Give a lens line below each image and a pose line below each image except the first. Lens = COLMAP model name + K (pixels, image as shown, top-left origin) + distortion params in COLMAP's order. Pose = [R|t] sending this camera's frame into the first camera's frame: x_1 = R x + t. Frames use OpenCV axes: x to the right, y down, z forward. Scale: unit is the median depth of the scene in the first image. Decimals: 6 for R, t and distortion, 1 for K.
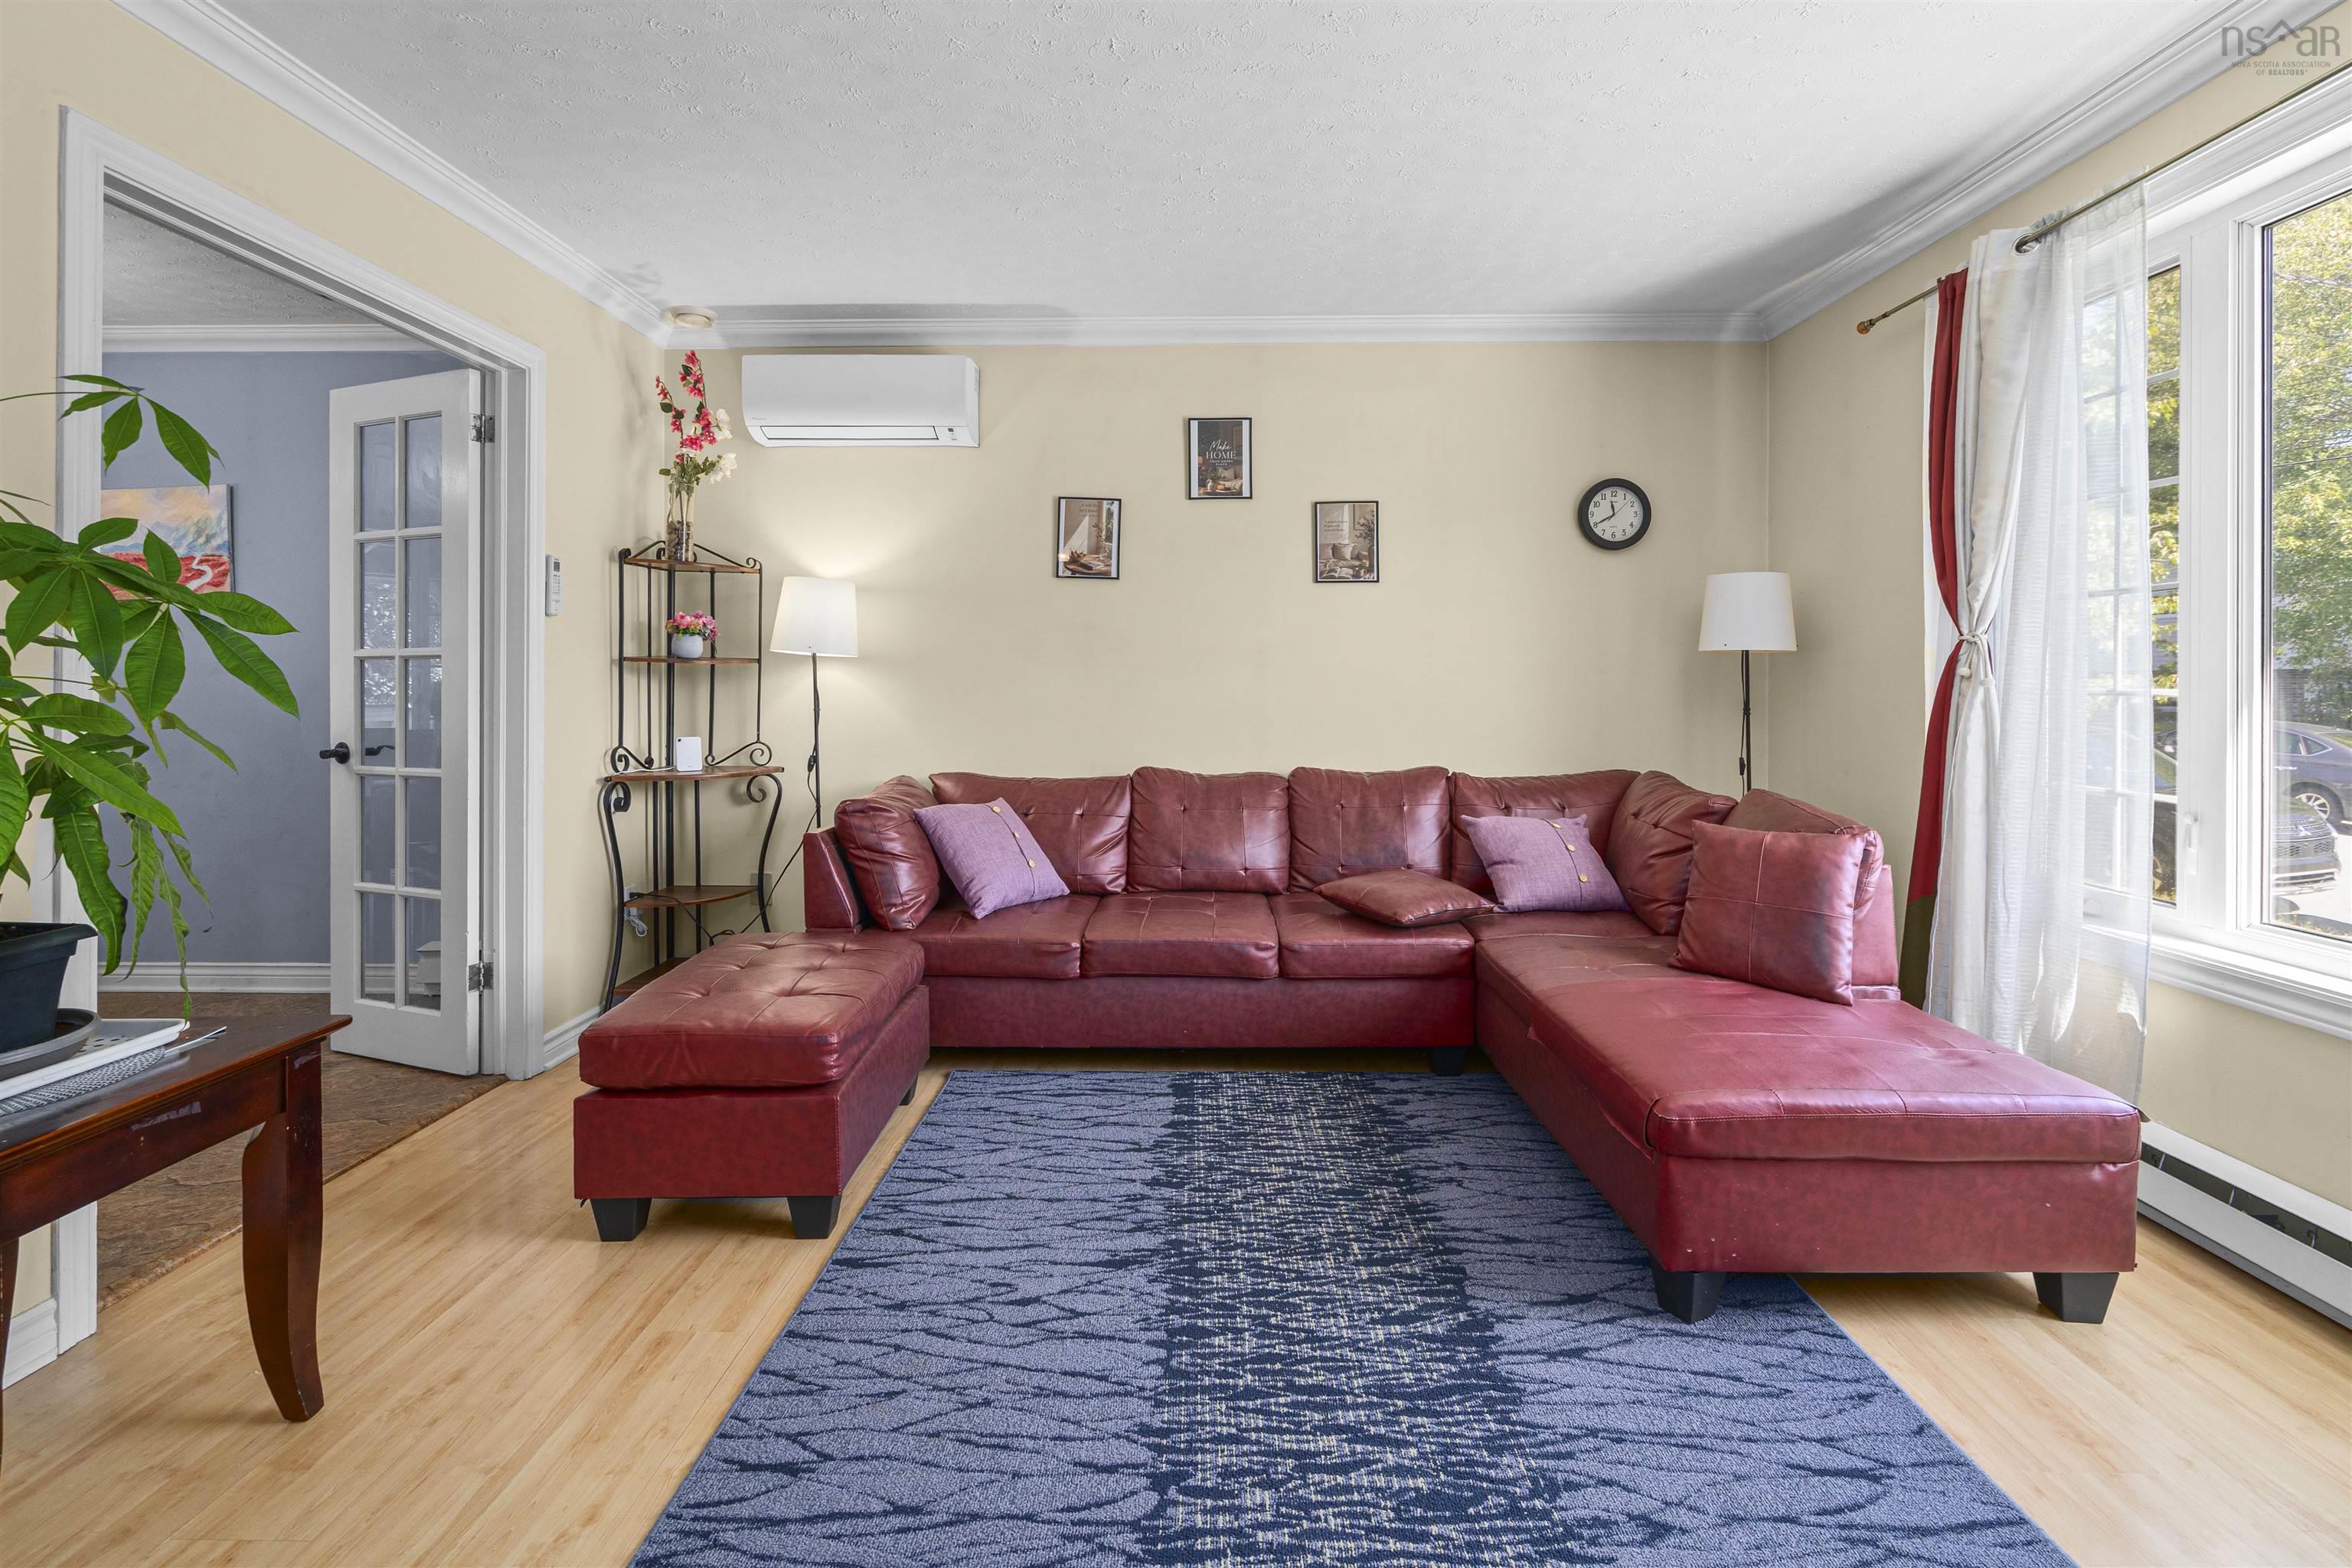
lens RADIAL K [[1105.3, 0, 1172.7], [0, 1105.3, 690.5], [0, 0, 1]] dist [-0.018468, 0.013617]
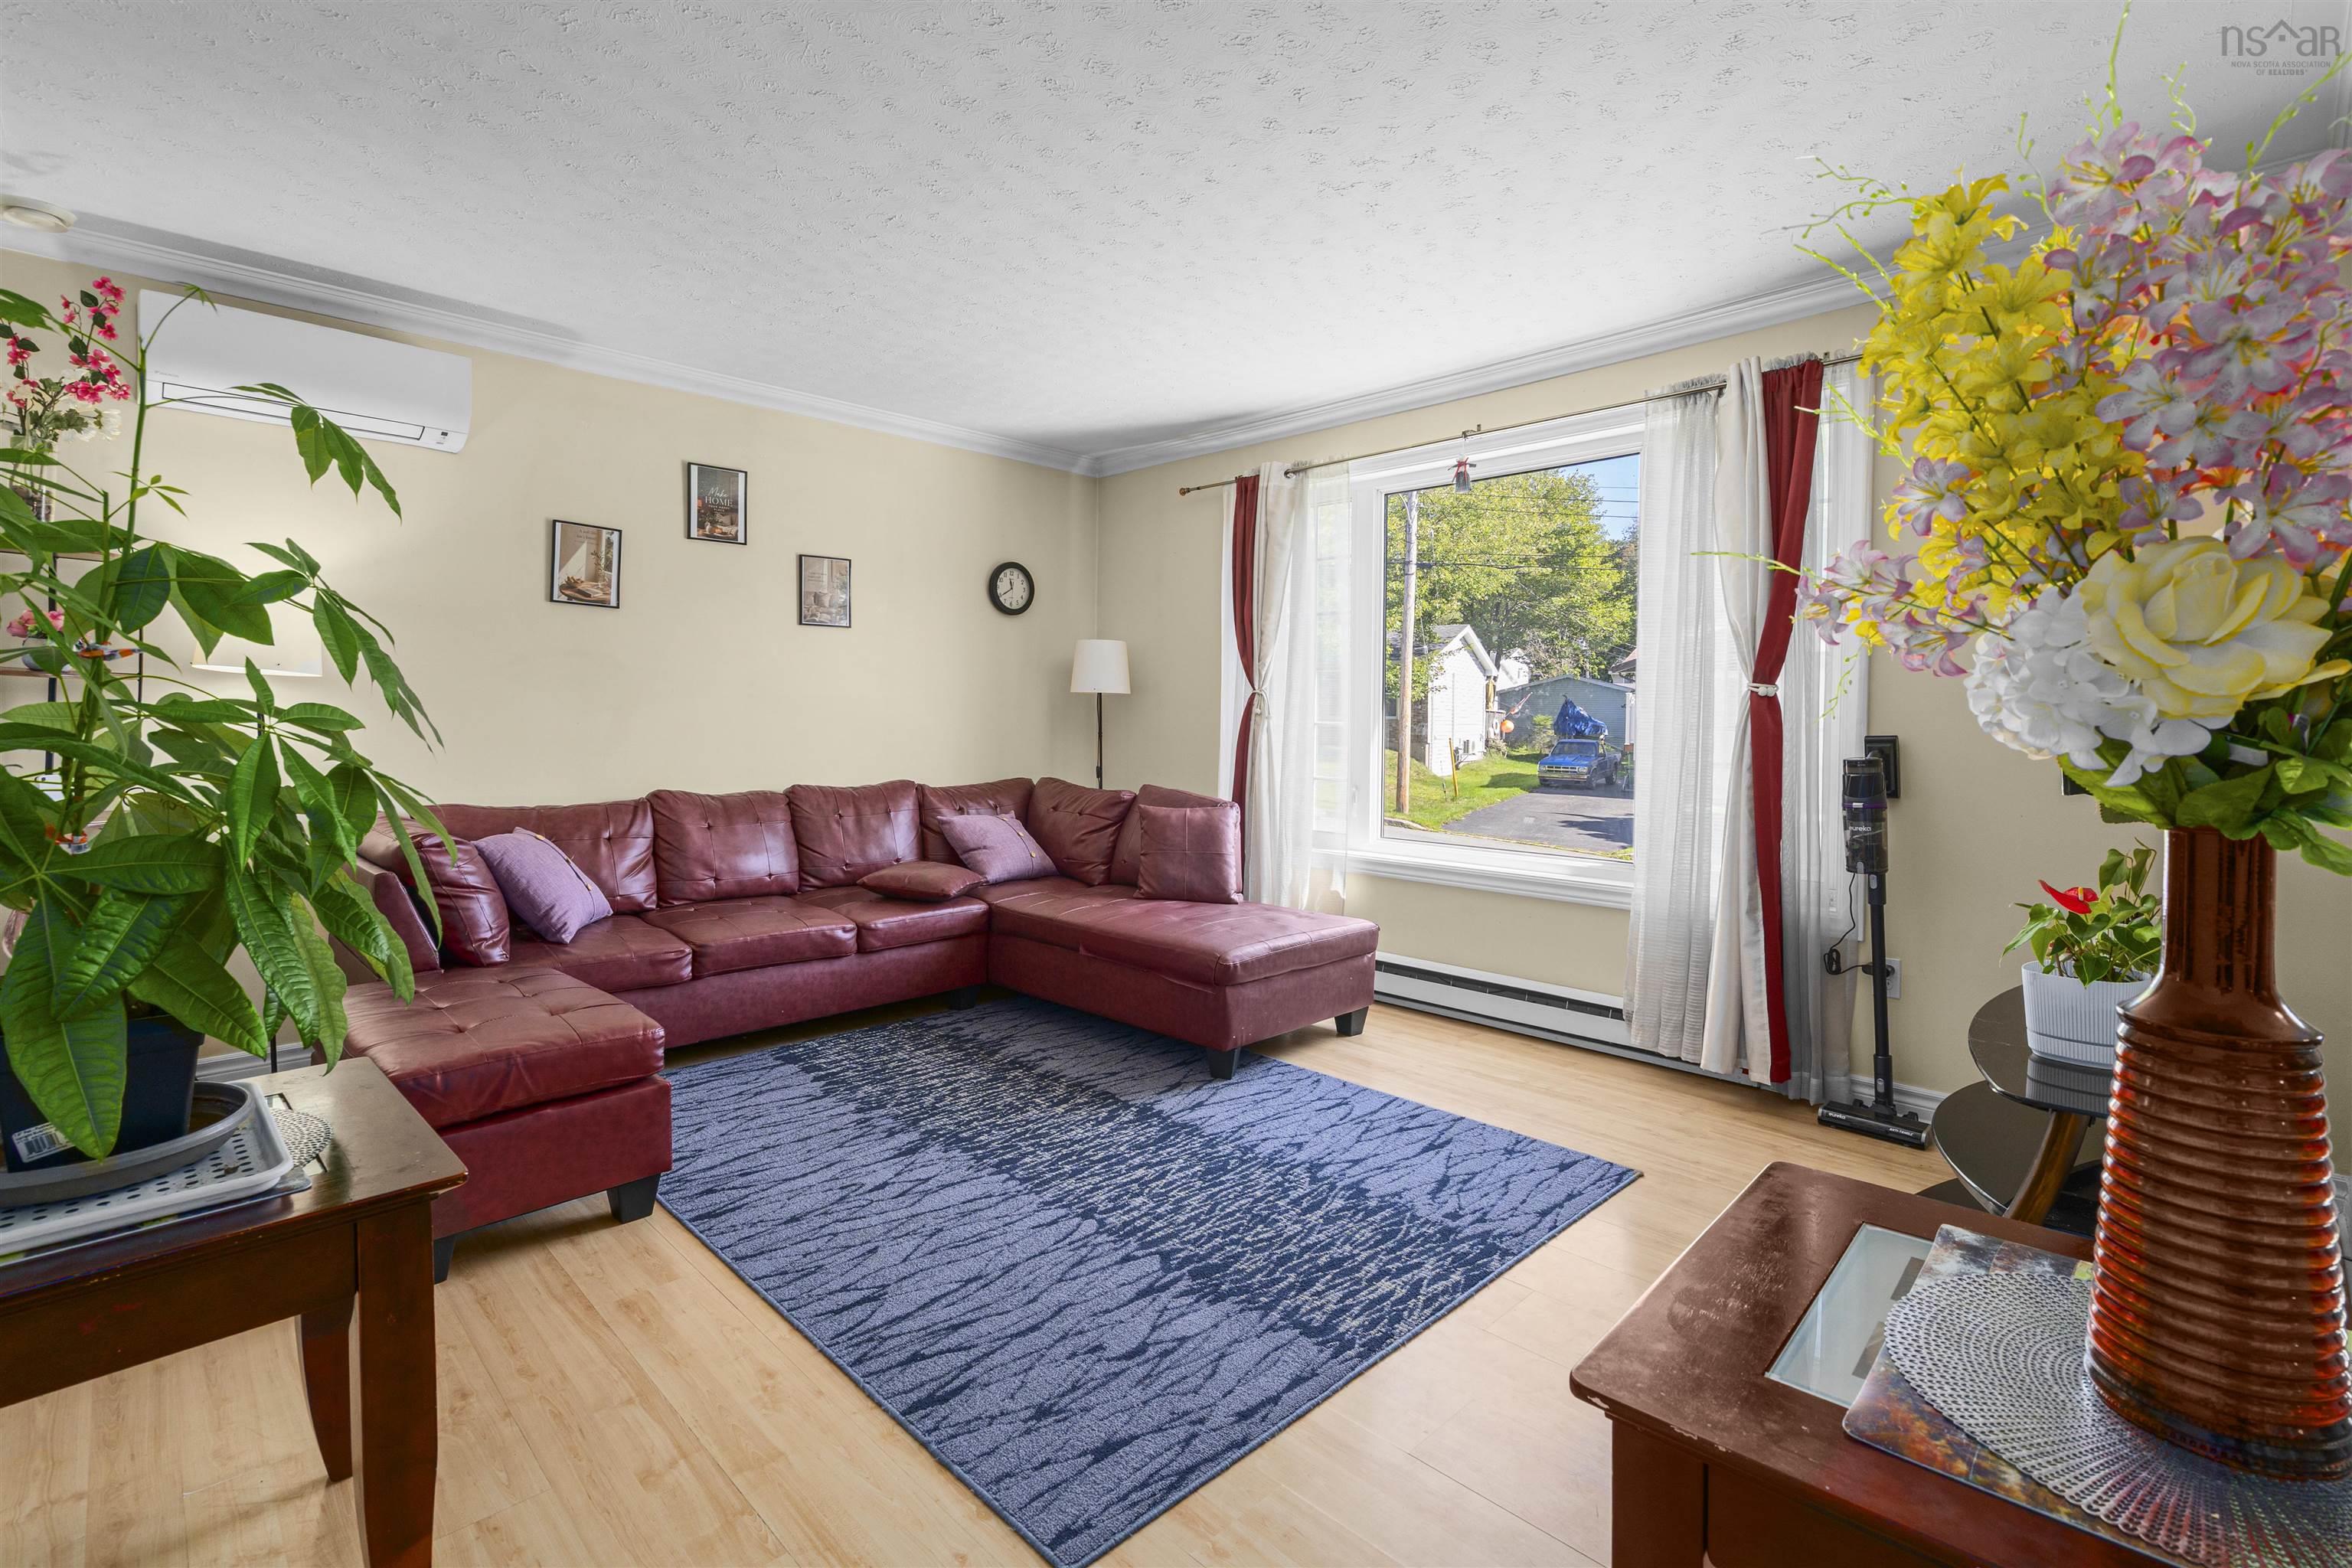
lens RADIAL K [[1091.8, 0, 1177.3], [0, 1091.8, 730.0], [0, 0, 1]] dist [-0.000434, 0.000550]
pose [[0.696846, -0.001579, 0.717219, -0.624419], [-0.009357, 0.999892, 0.011292, -0.006142], [-0.717160, -0.014580, 0.696756, -0.117617]]
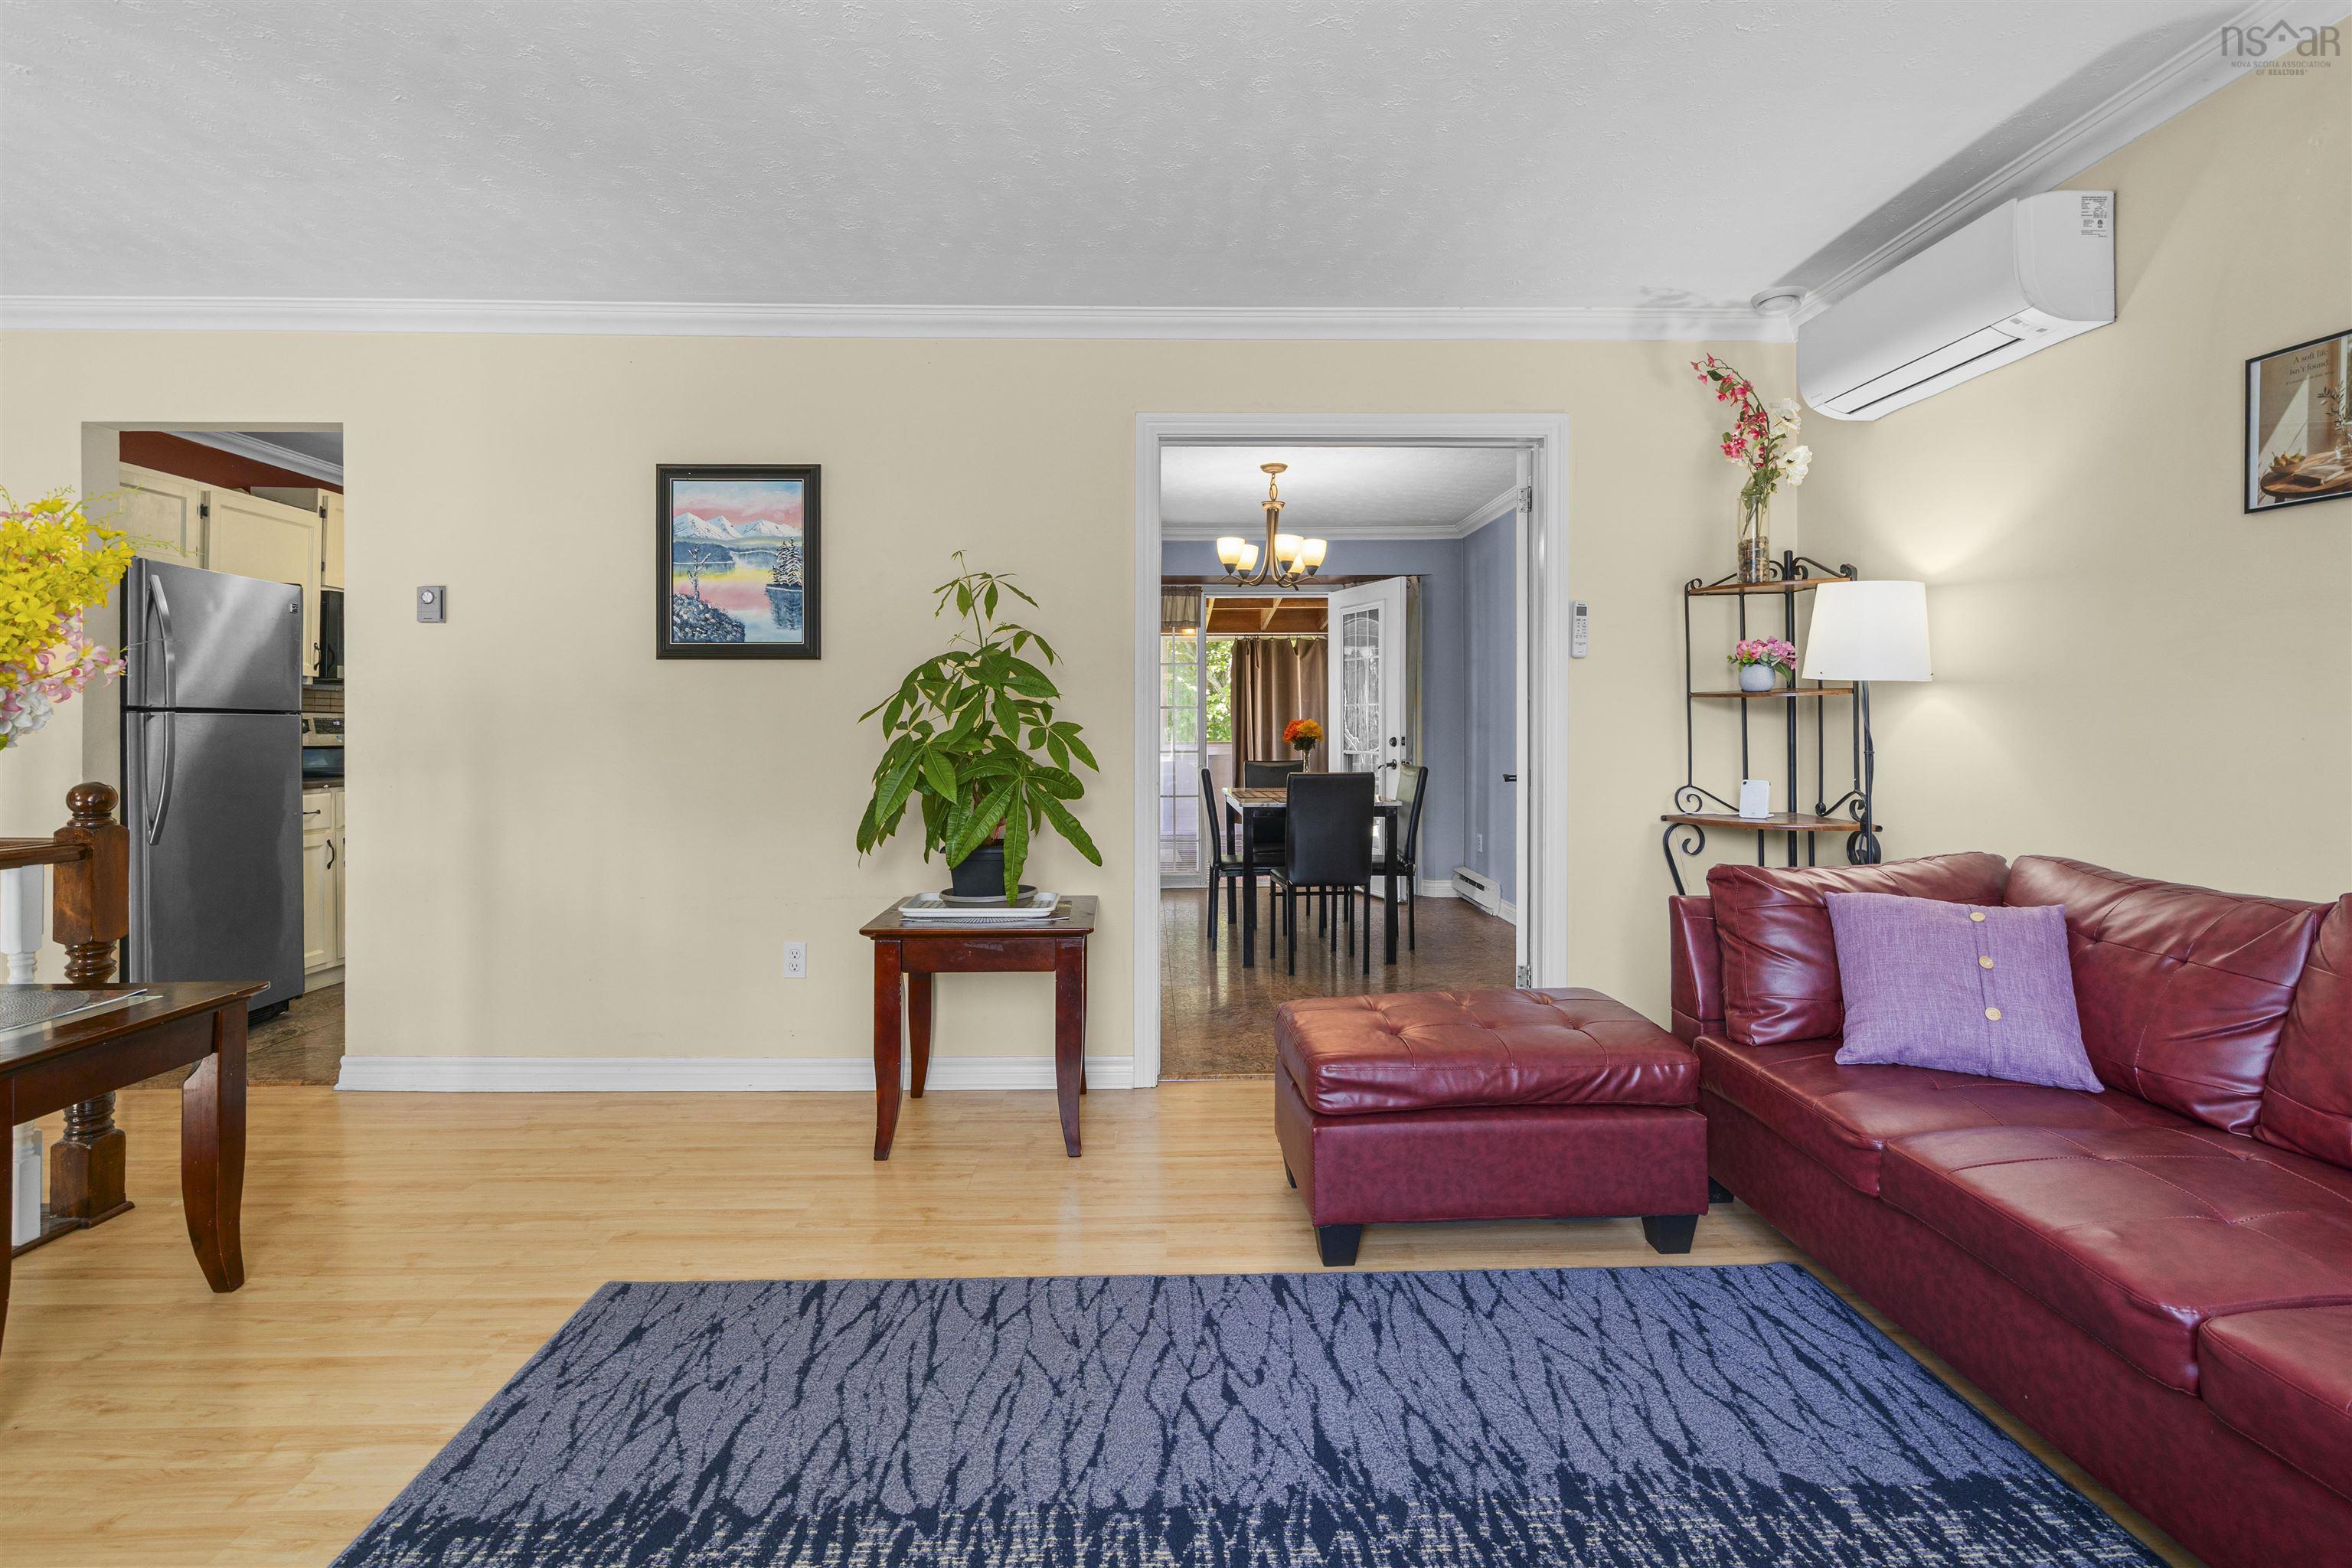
lens RADIAL K [[1091.8, 0, 1177.3], [0, 1091.8, 730.0], [0, 0, 1]] dist [-0.000434, 0.000550]
pose [[0.048772, -0.000101, -0.998810, 0.587487], [0.003344, 0.999994, 0.000062, 0.000479], [0.998804, -0.003343, 0.048772, 0.695146]]
